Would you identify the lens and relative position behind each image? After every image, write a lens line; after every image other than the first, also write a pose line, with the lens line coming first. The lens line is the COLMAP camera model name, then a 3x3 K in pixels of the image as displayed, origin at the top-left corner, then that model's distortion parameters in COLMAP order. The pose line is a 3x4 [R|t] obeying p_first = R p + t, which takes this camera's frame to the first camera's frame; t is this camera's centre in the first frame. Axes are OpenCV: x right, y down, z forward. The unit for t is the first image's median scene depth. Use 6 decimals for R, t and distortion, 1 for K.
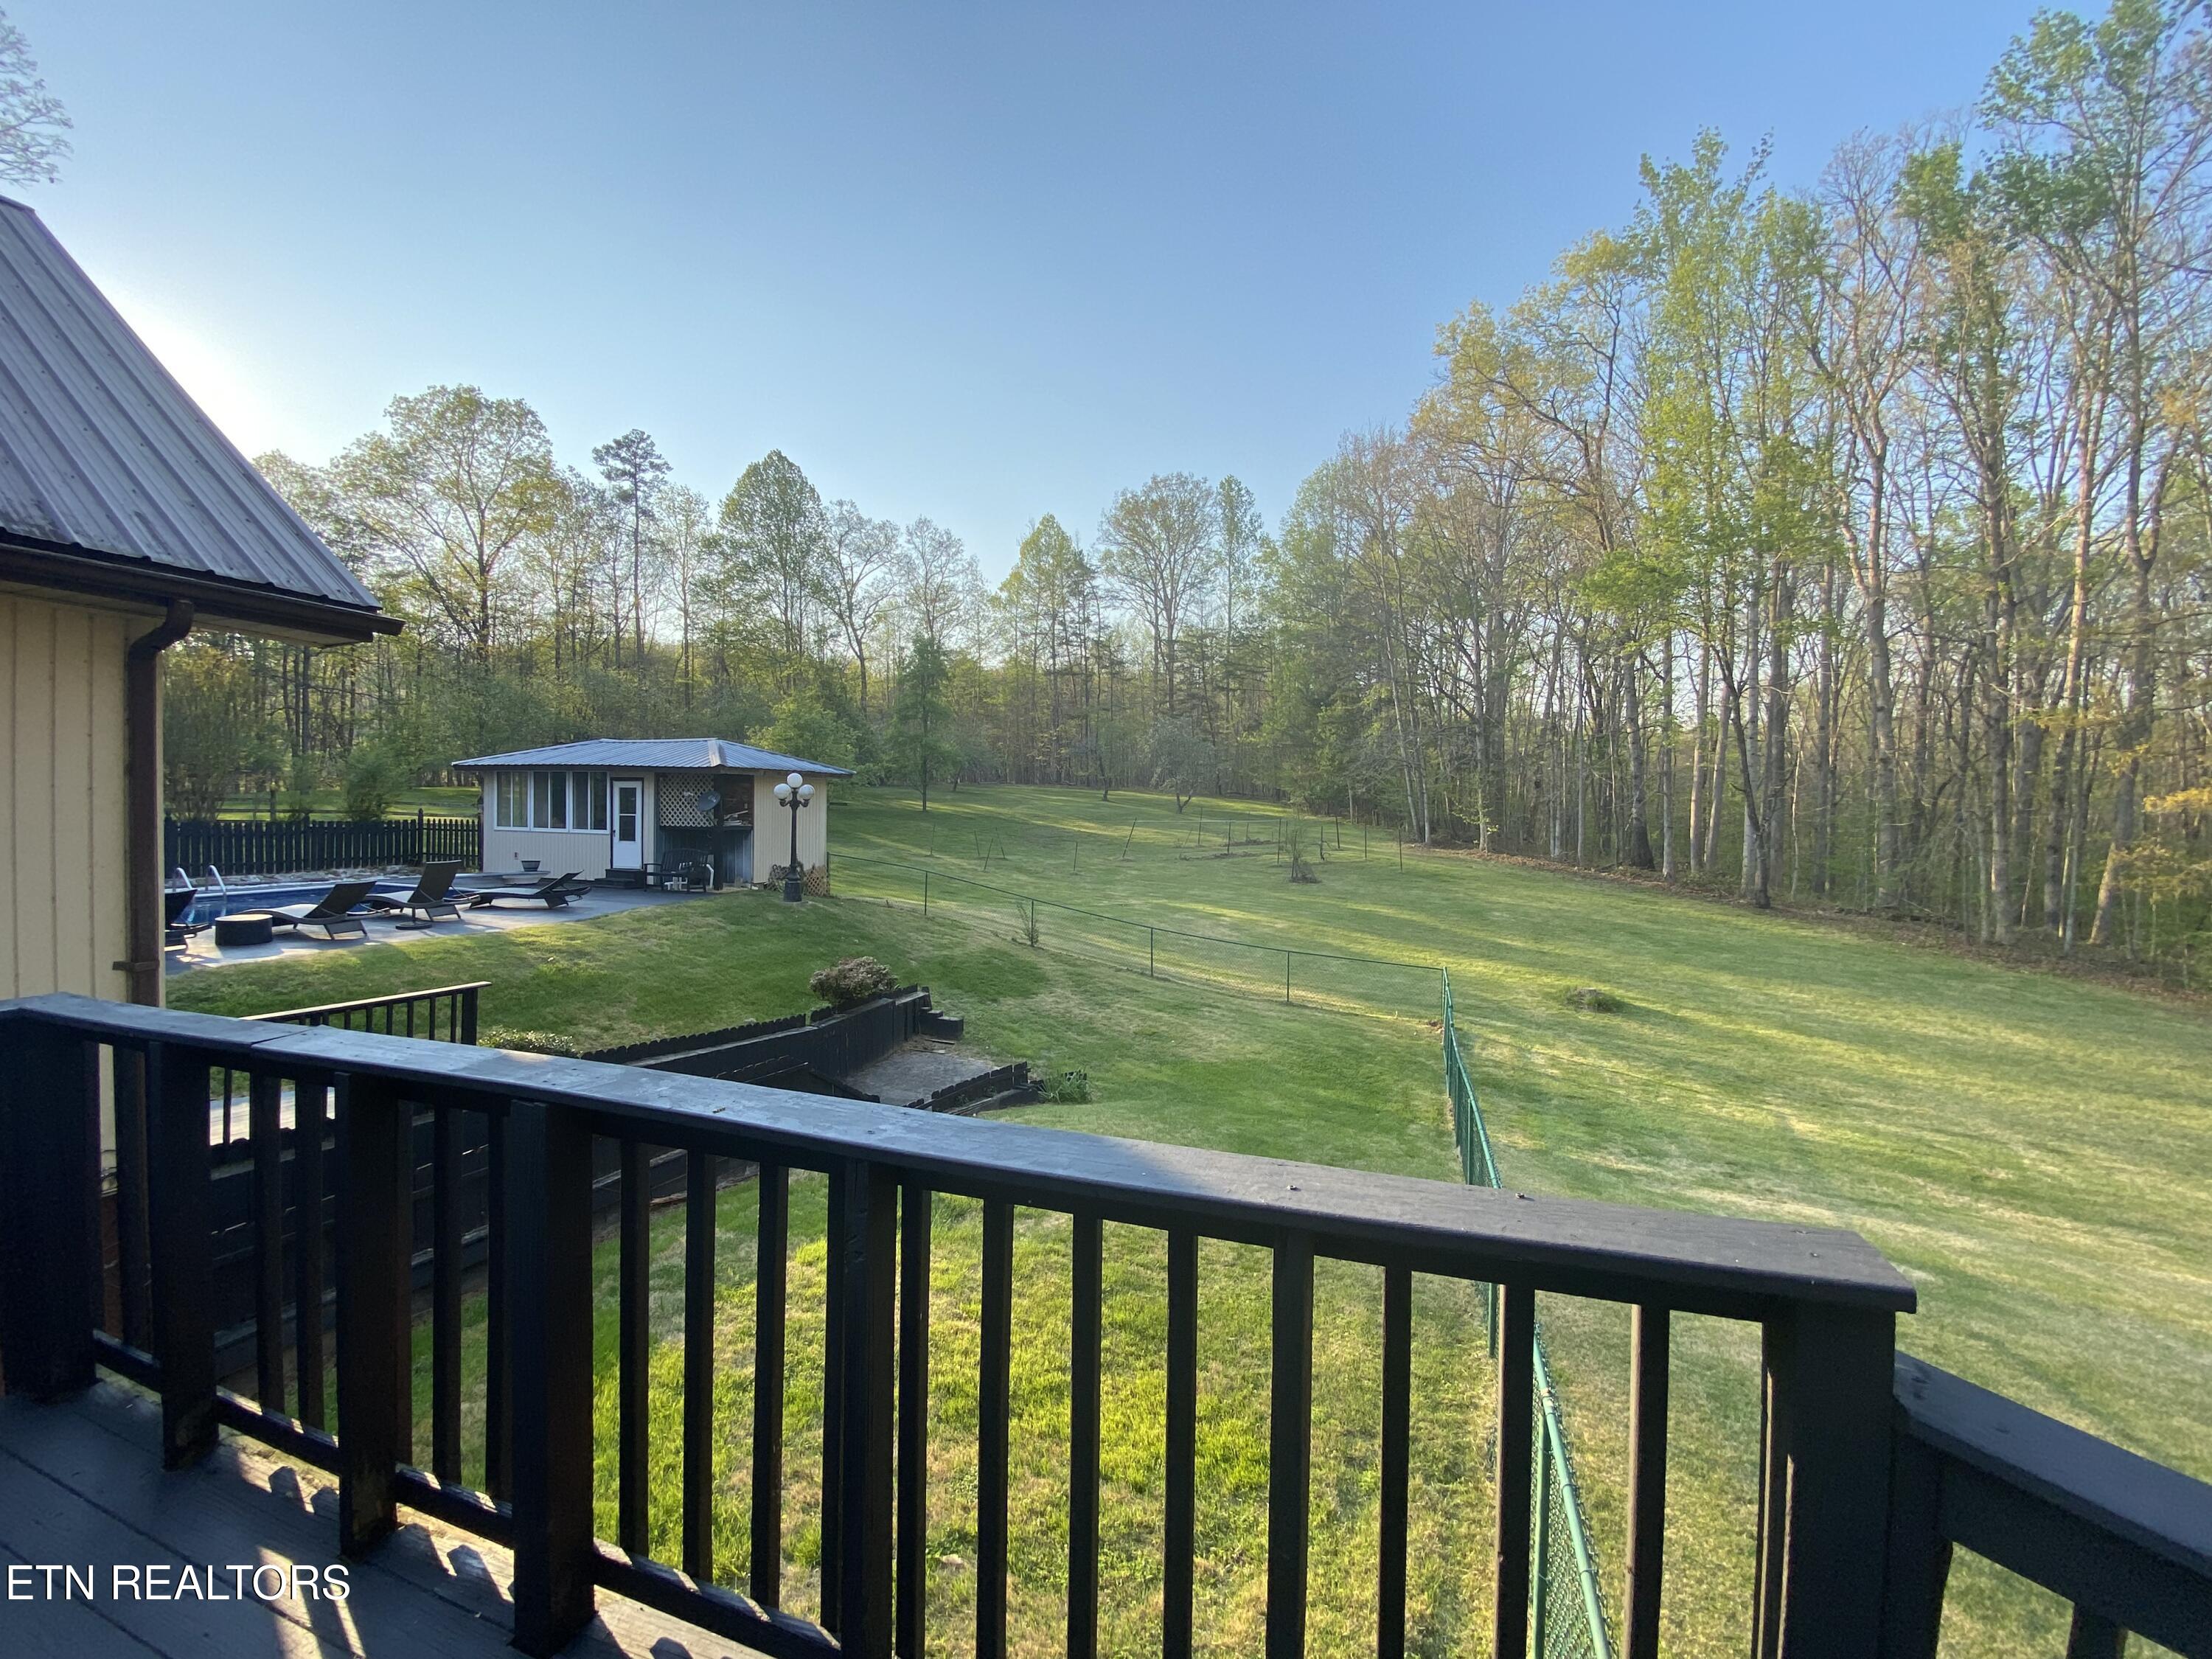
lens RADIAL K [[916.3, 0, 1096.0], [0, 916.3, 825.0], [0, 0, 1]] dist [0.025365, -0.021082]
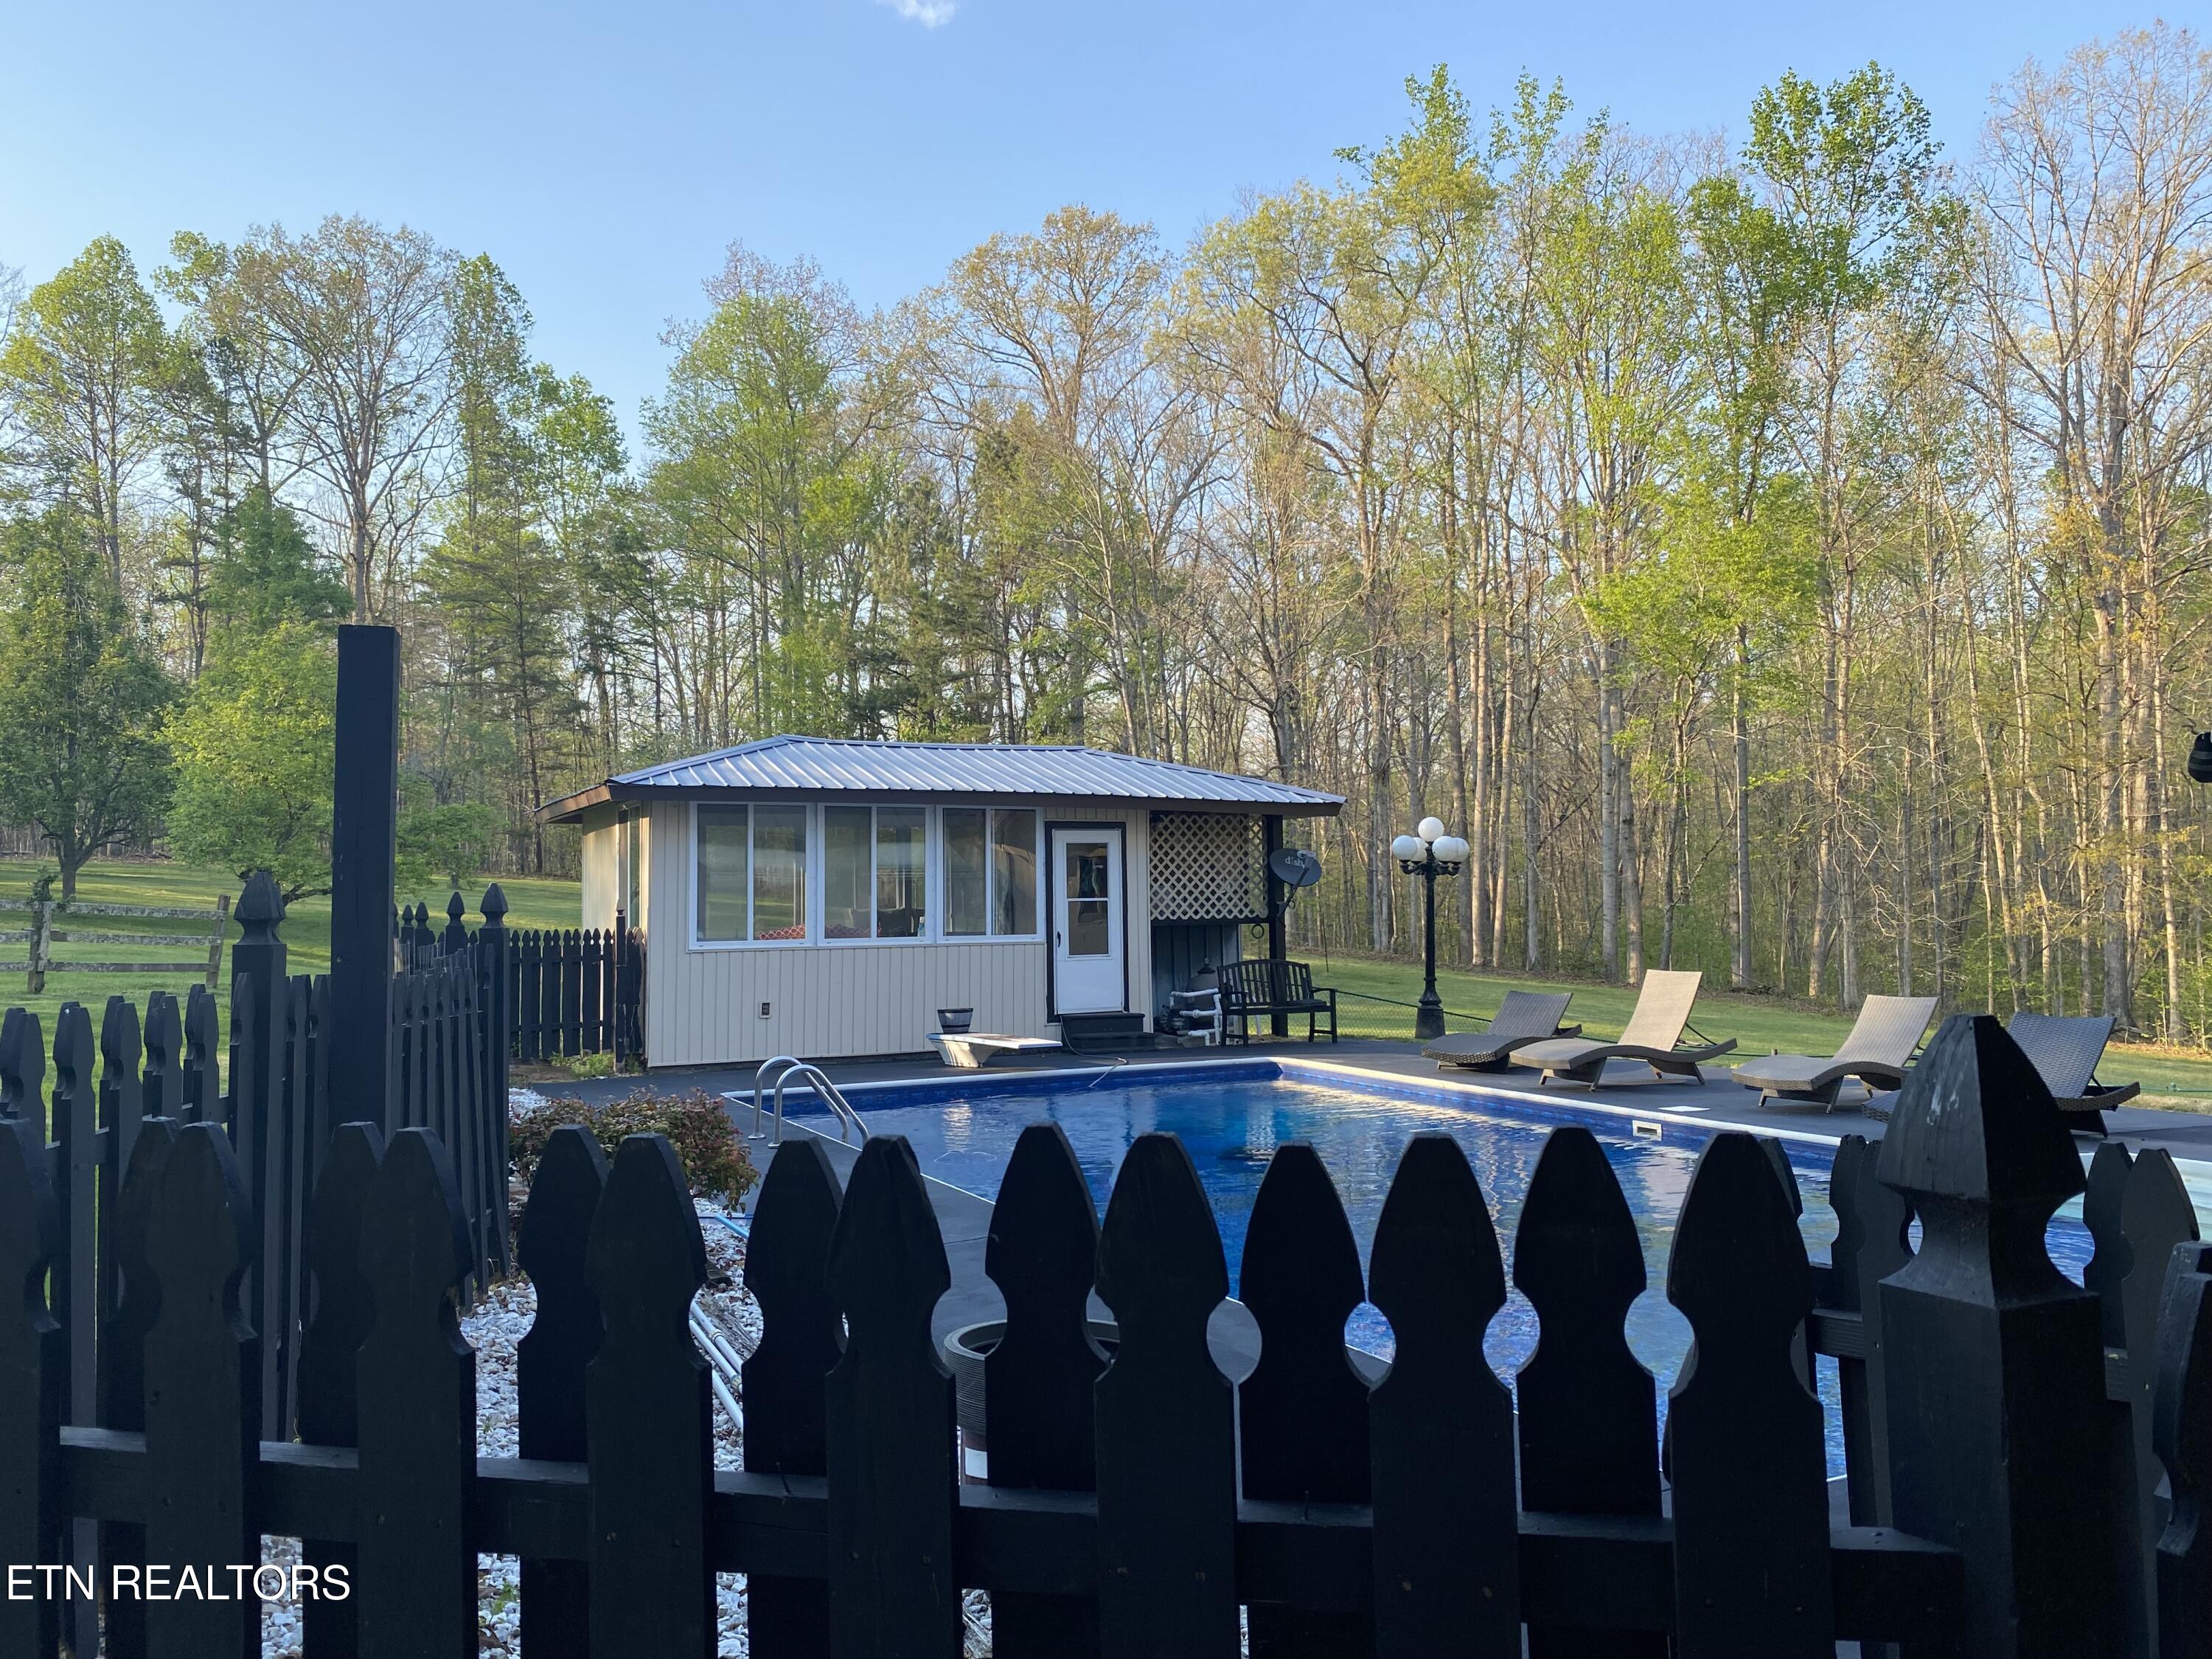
lens RADIAL K [[1652.7, 0, 1116.3], [0, 1652.7, 812.7], [0, 0, 1]] dist [0.129275, -0.183840]
pose [[0.687329, 0.016196, 0.726165, -0.342970], [0.033074, 0.998017, -0.053565, -0.002879], [-0.725593, 0.060833, 0.685430, 0.121120]]
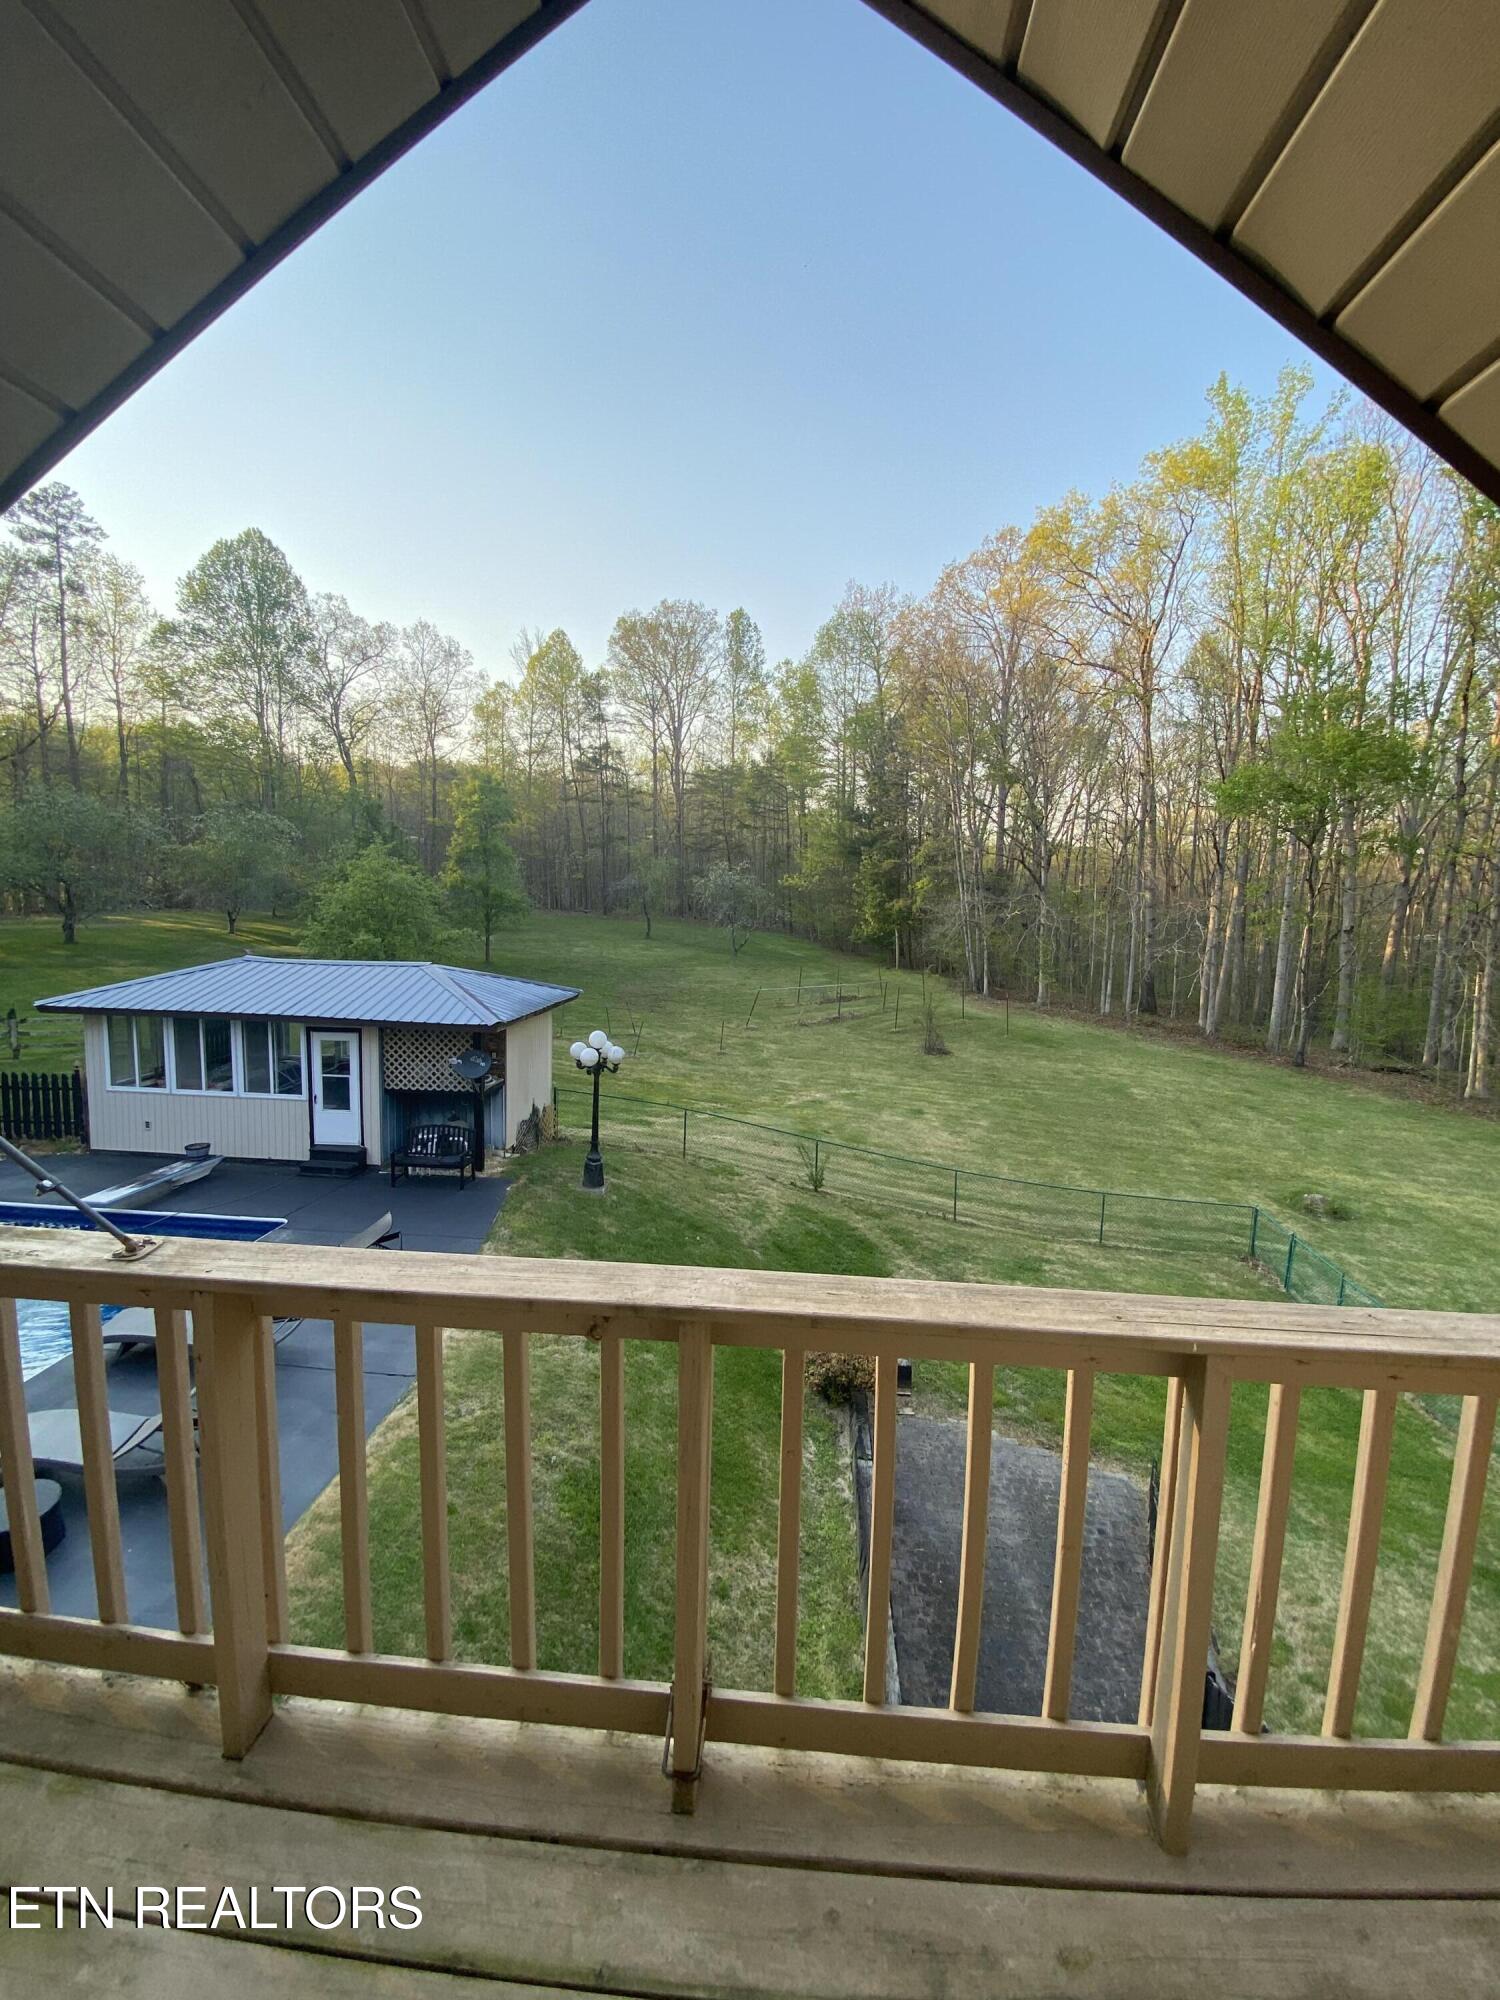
lens RADIAL K [[832.5, 0, 761.1], [0, 832.5, 1000.2], [0, 0, 1]] dist [-0.020430, -0.000091]
pose [[0.960311, -0.020729, 0.278161, -0.110346], [-0.007175, 0.995069, 0.098923, -0.043208], [-0.278840, -0.096992, 0.955427, 0.080654]]
